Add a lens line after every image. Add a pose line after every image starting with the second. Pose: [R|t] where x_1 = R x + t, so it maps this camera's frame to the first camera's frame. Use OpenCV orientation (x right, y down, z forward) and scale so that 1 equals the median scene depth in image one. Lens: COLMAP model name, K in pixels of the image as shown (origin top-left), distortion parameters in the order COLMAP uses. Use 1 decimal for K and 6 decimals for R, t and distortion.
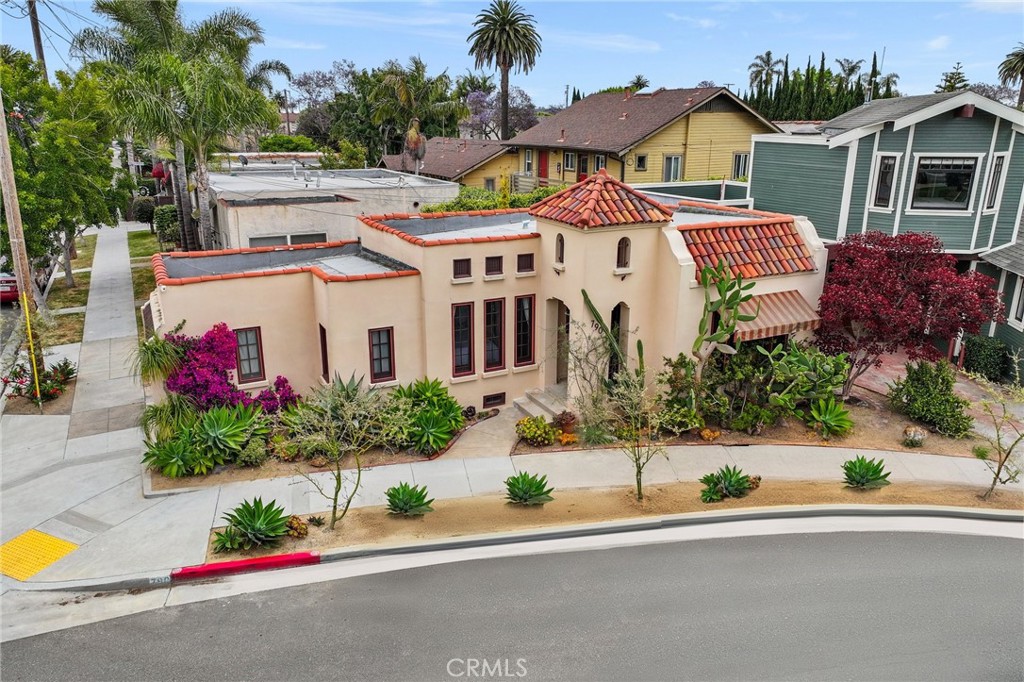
lens RADIAL K [[720.9, 0, 507.2], [0, 720.9, 344.4], [0, 0, 1]] dist [0.010547, 0.006874]
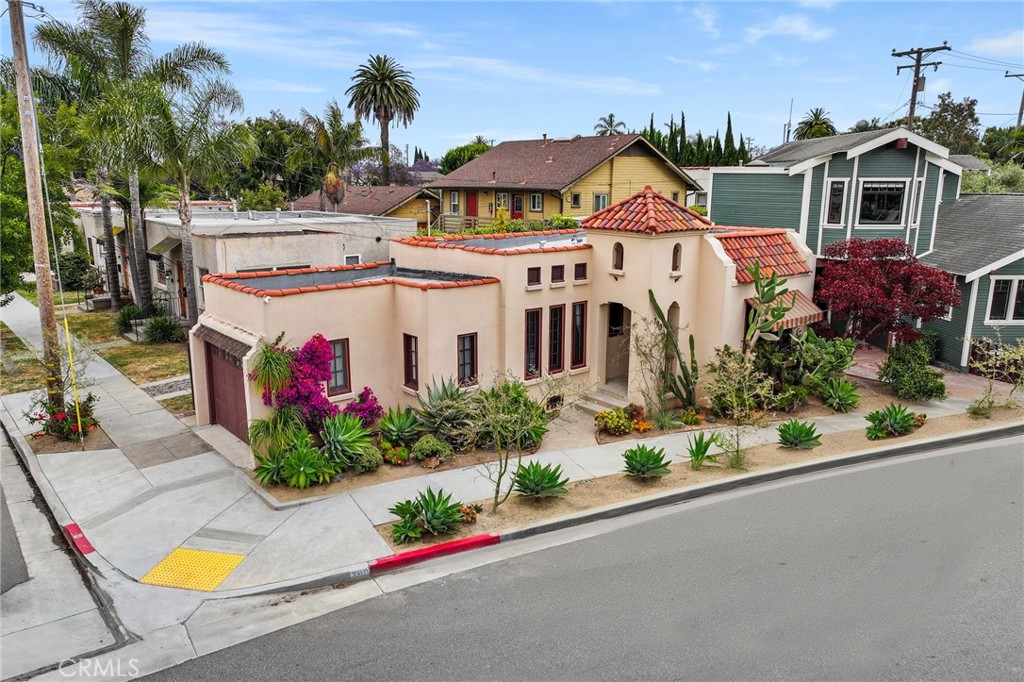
lens RADIAL K [[720.9, 0, 506.7], [0, 720.9, 343.7], [0, 0, 1]] dist [0.010547, 0.006874]
pose [[0.972945, -0.048659, 0.225857, -0.343241], [0.066391, 0.995222, -0.071585, 0.067370], [-0.221294, 0.084643, 0.971527, -0.024403]]
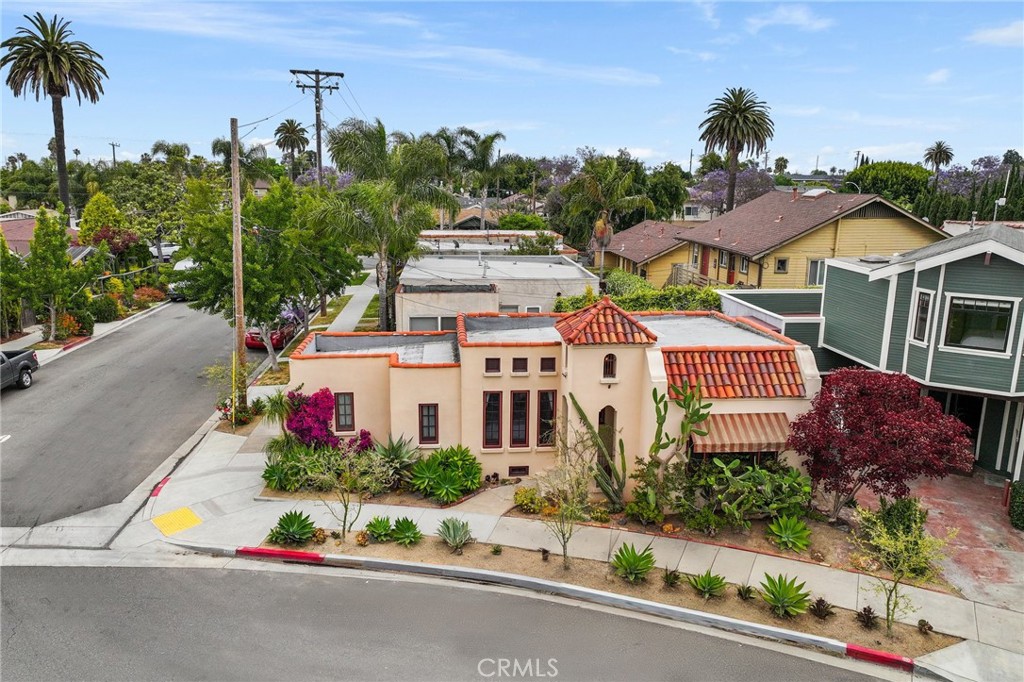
lens RADIAL K [[720.9, 0, 505.5], [0, 720.9, 344.5], [0, 0, 1]] dist [0.010547, 0.006874]
pose [[0.924477, 0.087521, -0.371056, 0.428994], [-0.116037, 0.991710, -0.055188, -0.072064], [0.363150, 0.094076, 0.926969, -0.194043]]
